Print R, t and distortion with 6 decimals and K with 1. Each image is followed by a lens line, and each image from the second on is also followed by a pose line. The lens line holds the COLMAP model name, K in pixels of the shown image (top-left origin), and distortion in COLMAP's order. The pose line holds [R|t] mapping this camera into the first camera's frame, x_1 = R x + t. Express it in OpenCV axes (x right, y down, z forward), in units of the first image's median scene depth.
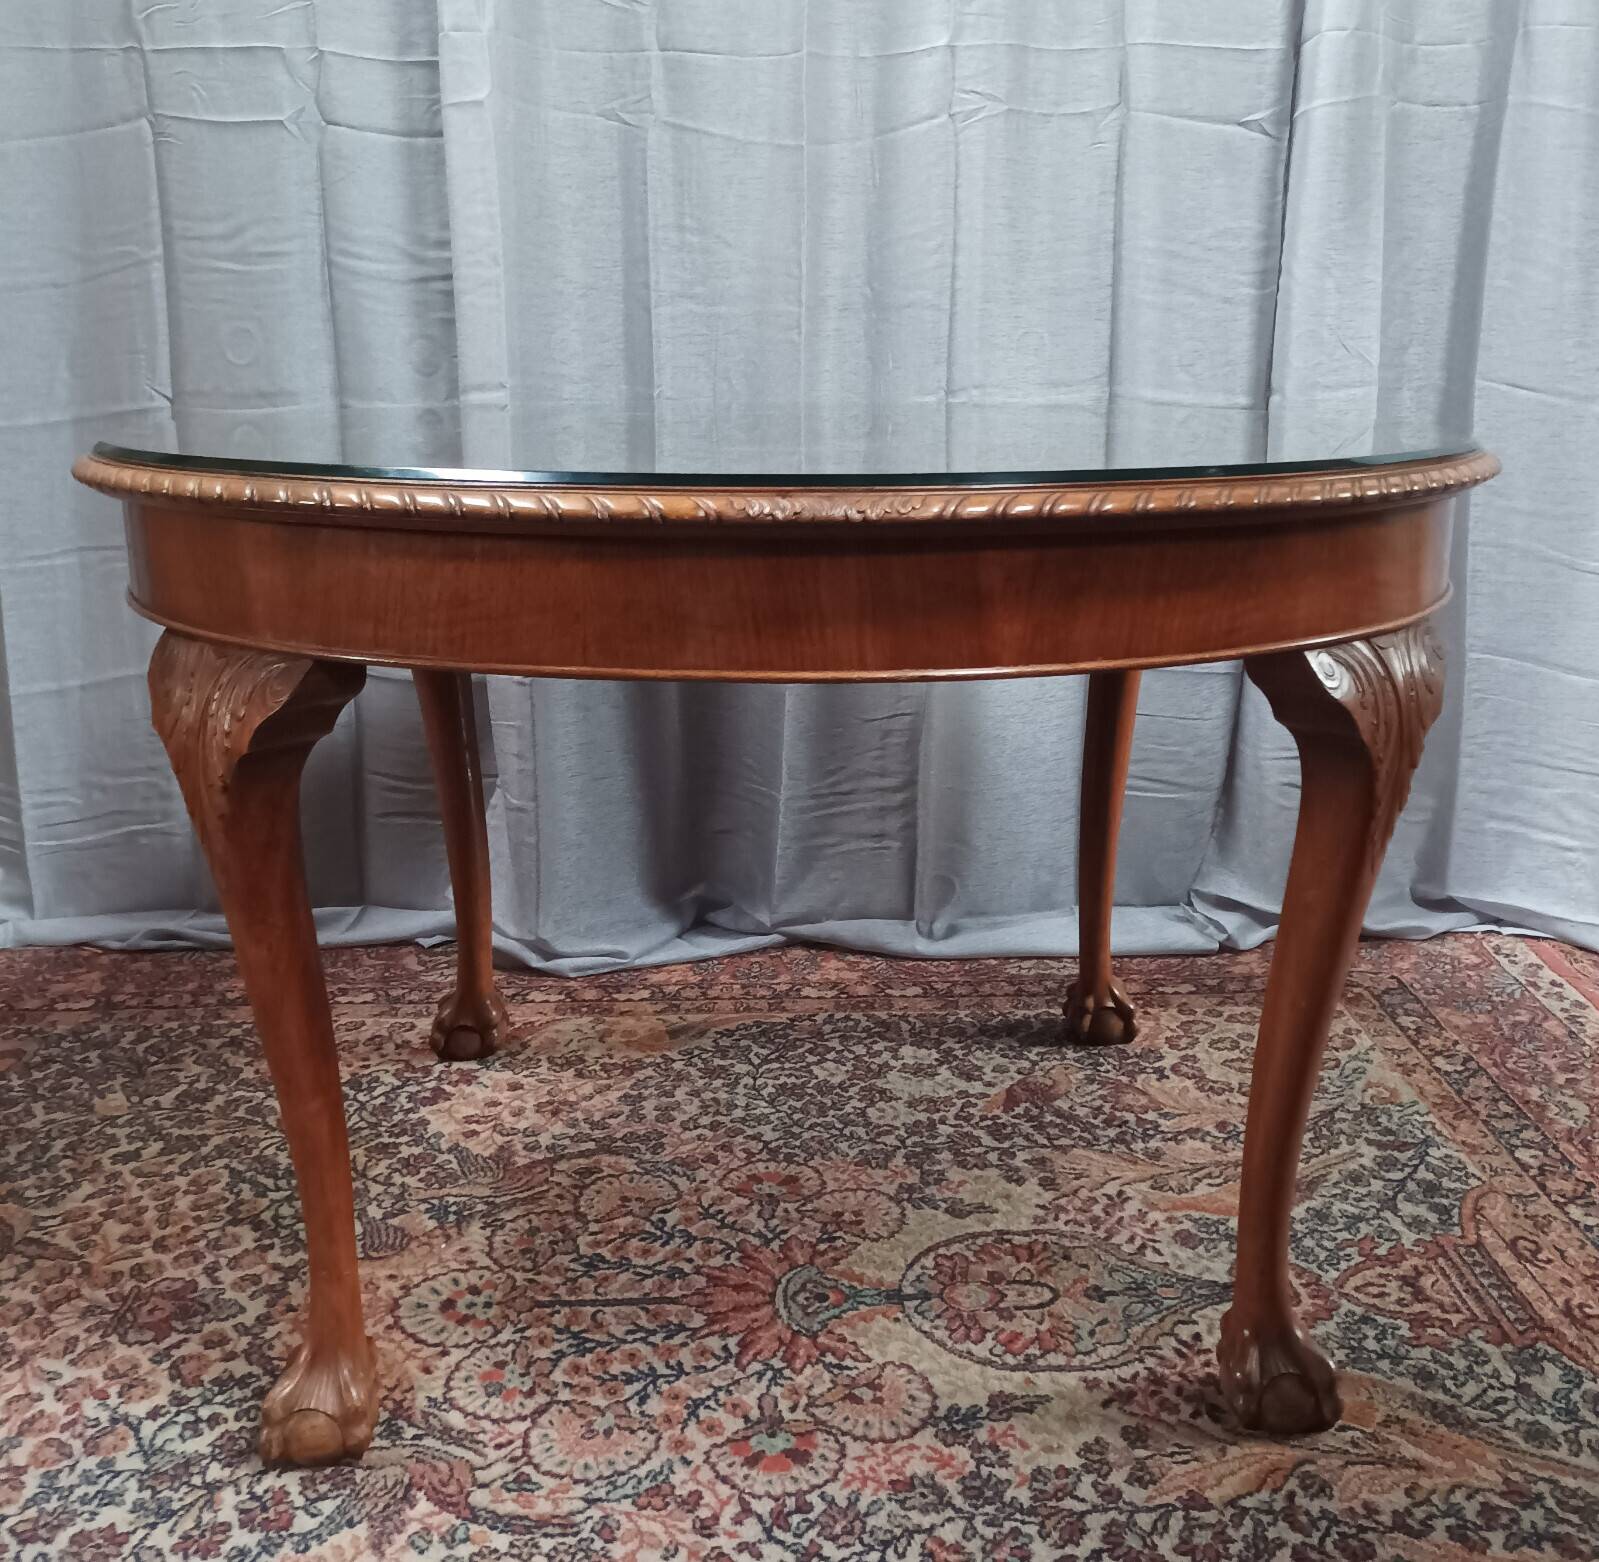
lens RADIAL K [[1729.2, 0, 811.5], [0, 1729.2, 734.5], [0, 0, 1]] dist [0.032750, -0.030300]
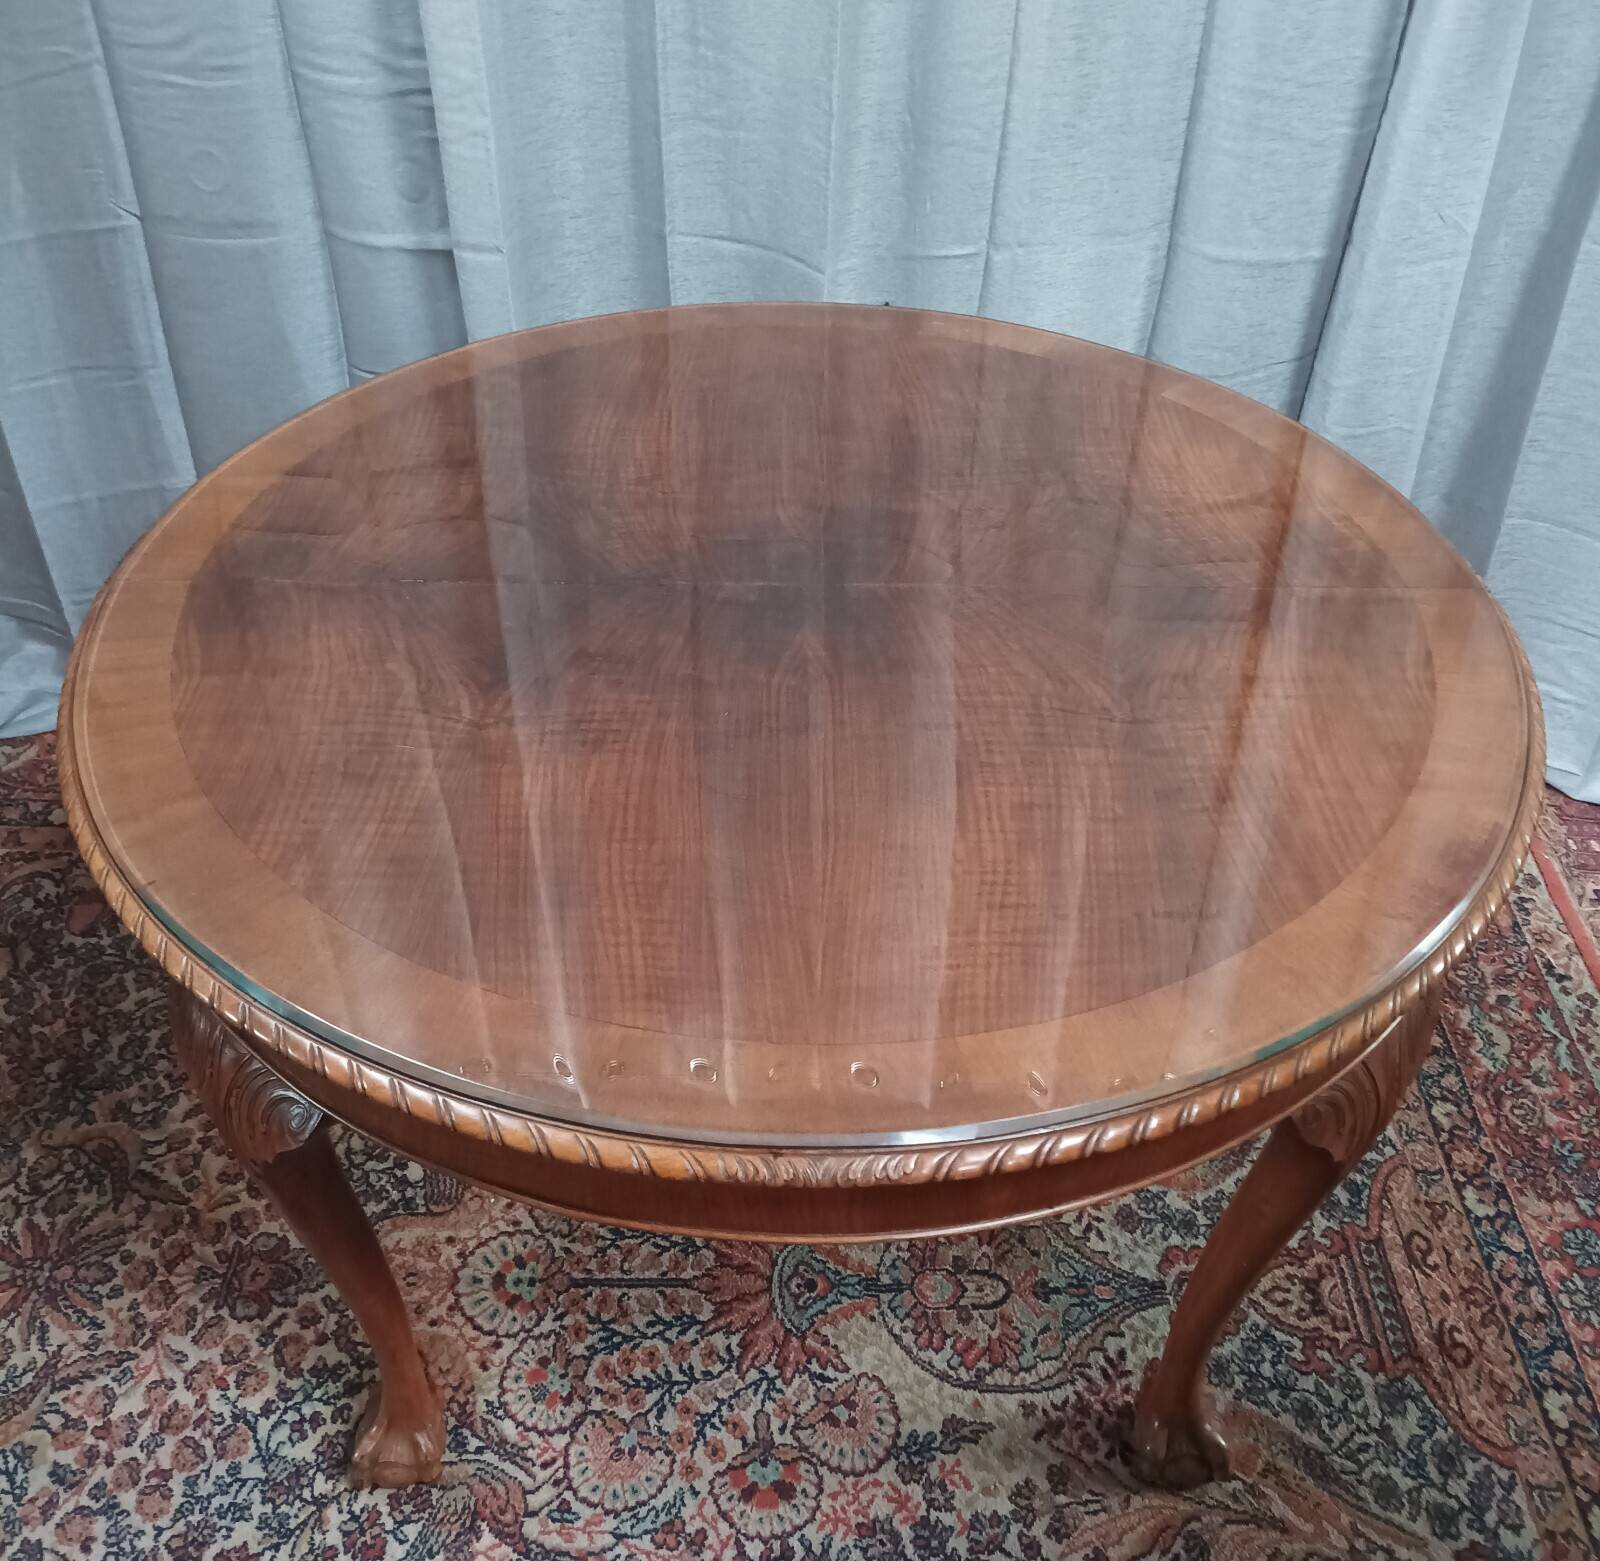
lens RADIAL K [[1594.5, 0, 790.9], [0, 1594.5, 801.9], [0, 0, 1]] dist [0.032636, -0.031092]
pose [[0.999211, 0.034470, -0.019716, 0.002335], [-0.021586, 0.888221, 0.458910, -0.492389], [0.033330, -0.458122, 0.888264, 0.185085]]
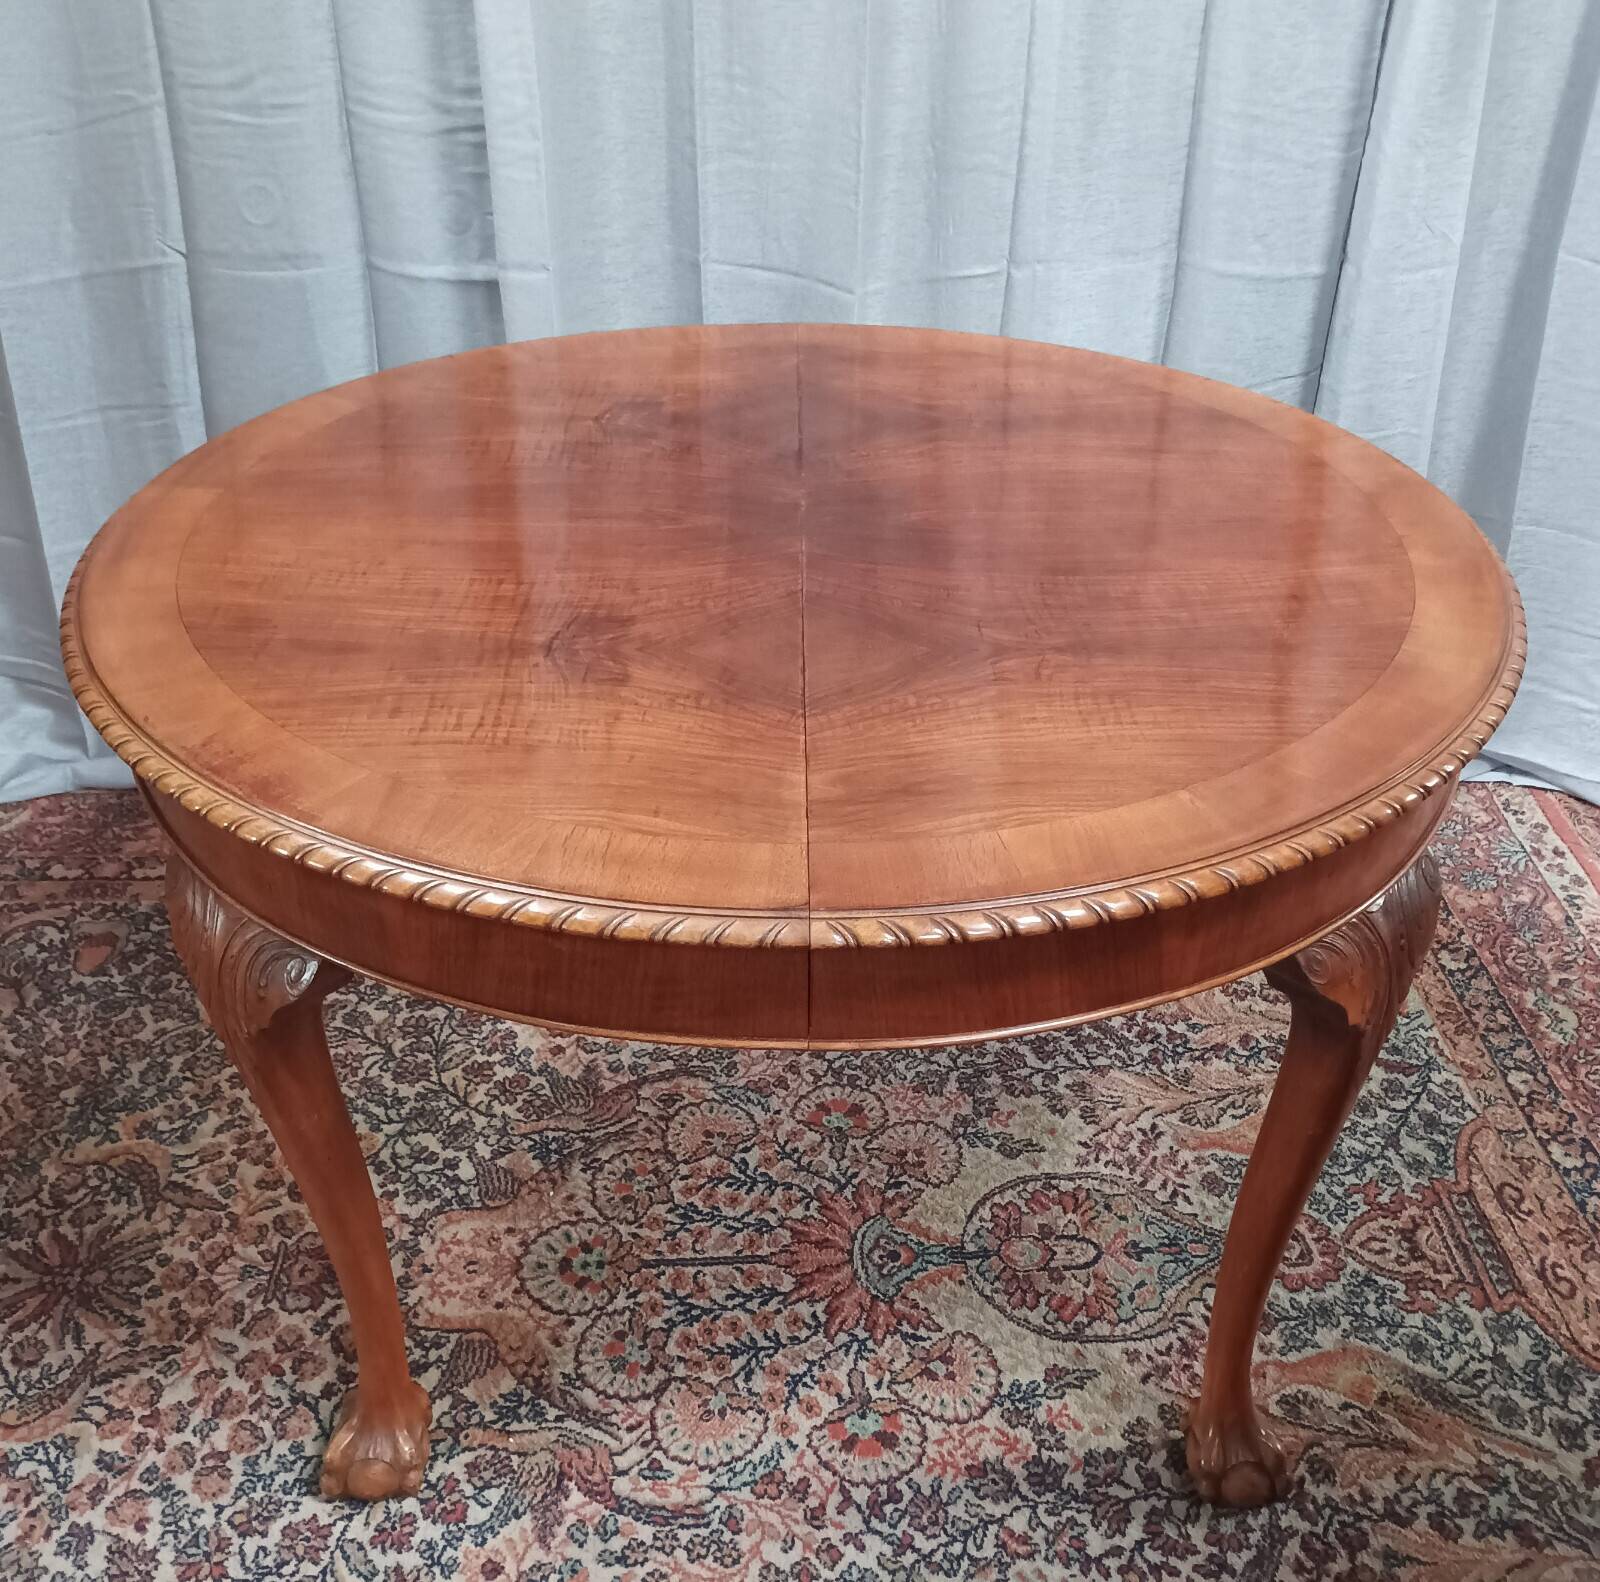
lens RADIAL K [[1774.3, 0, 825.9], [0, 1774.3, 760.2], [0, 0, 1]] dist [0.033534, -0.036663]
pose [[0.999589, 0.002972, 0.028512, -0.076021], [-0.011168, 0.956395, 0.291864, -0.339148], [-0.026401, -0.292063, 0.956035, -0.018707]]
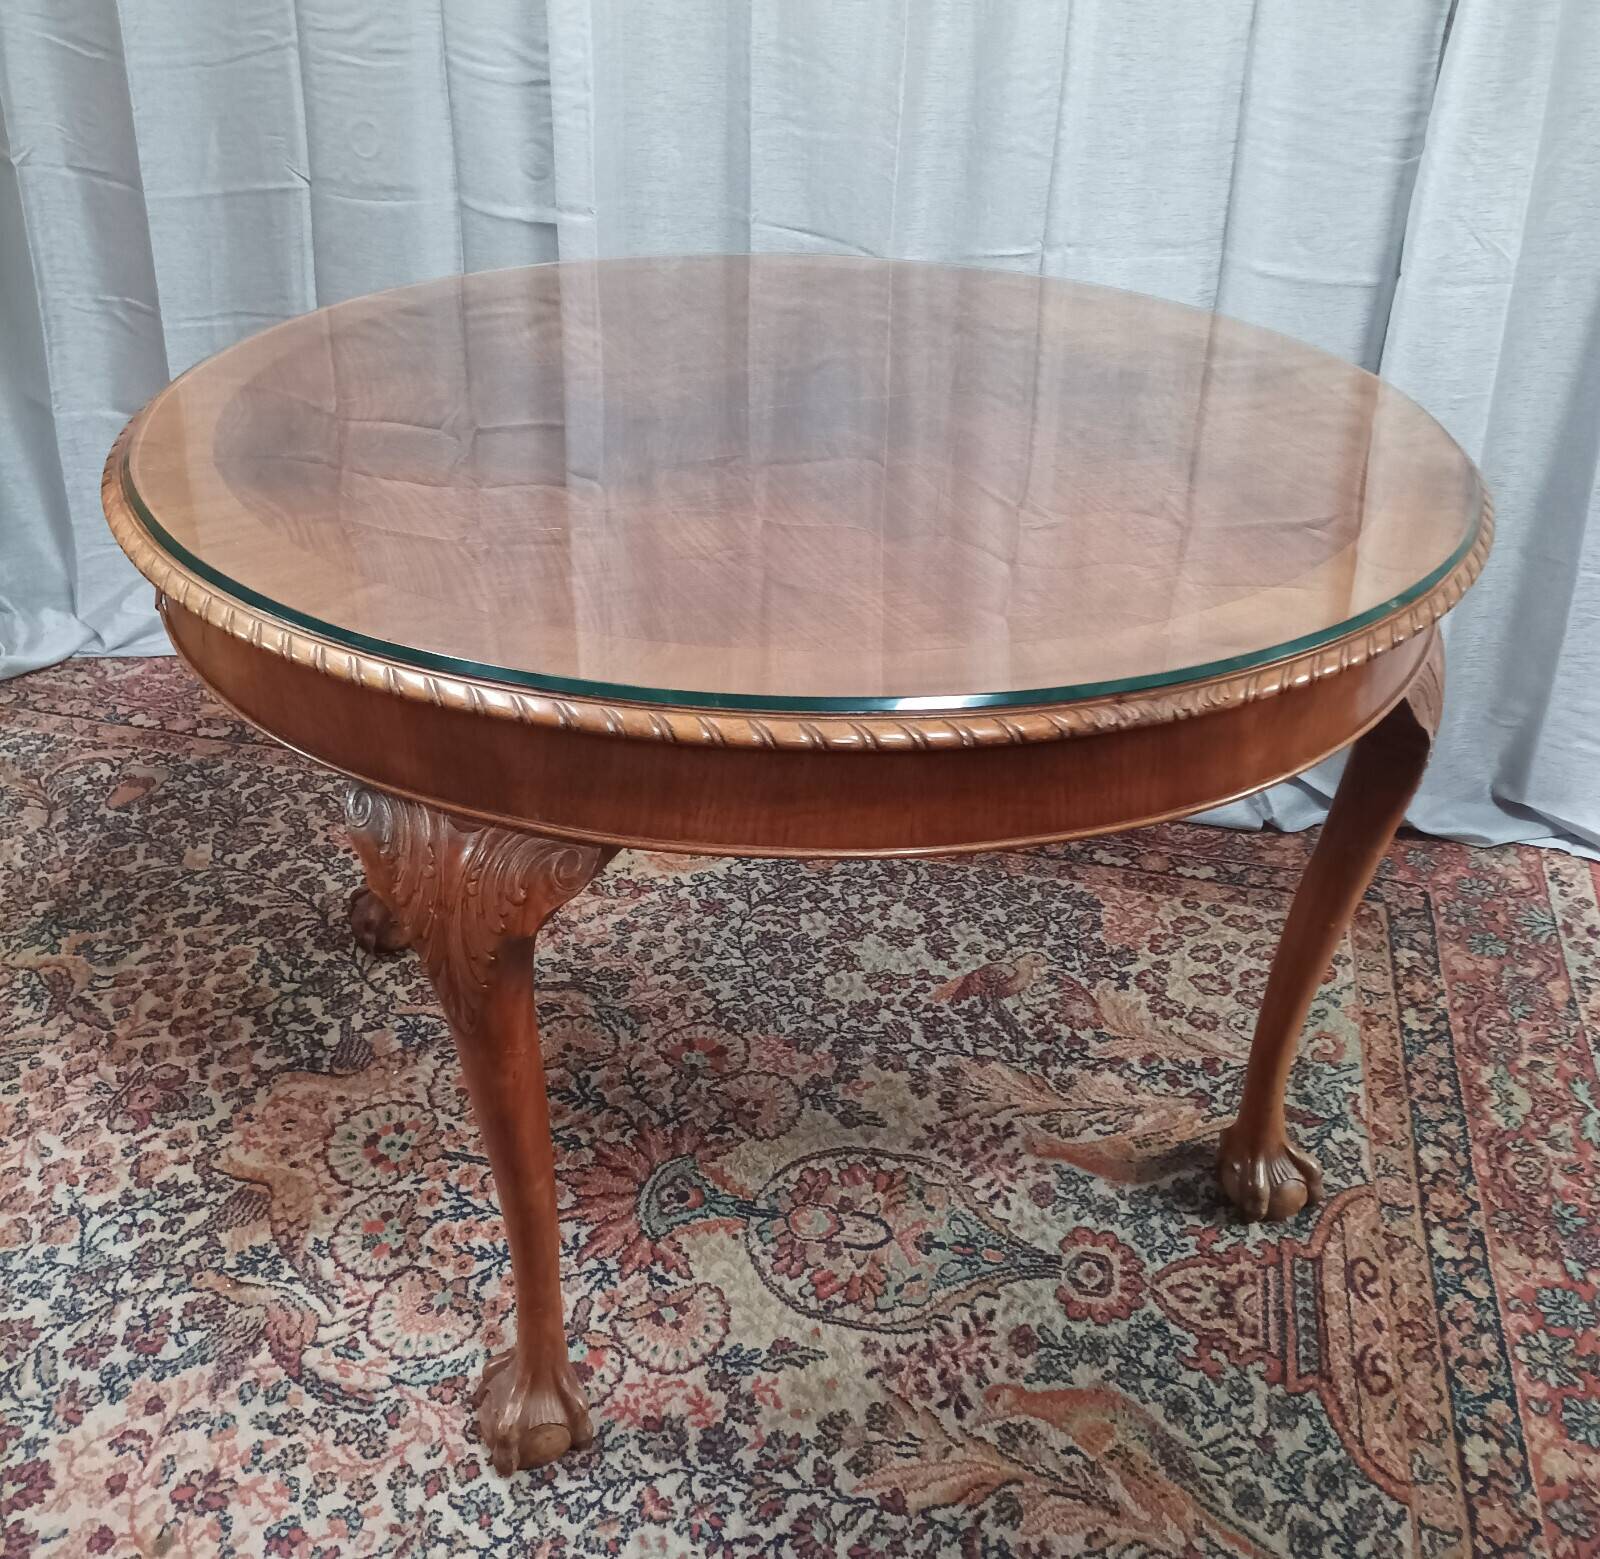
lens RADIAL K [[1683.0, 0, 839.7], [0, 1683.0, 654.2], [0, 0, 1]] dist [0.035750, -0.034372]
pose [[0.971556, 0.136418, -0.193568, 0.277410], [-0.089474, 0.968277, 0.233311, -0.286581], [0.219255, -0.209356, 0.952941, 0.063777]]
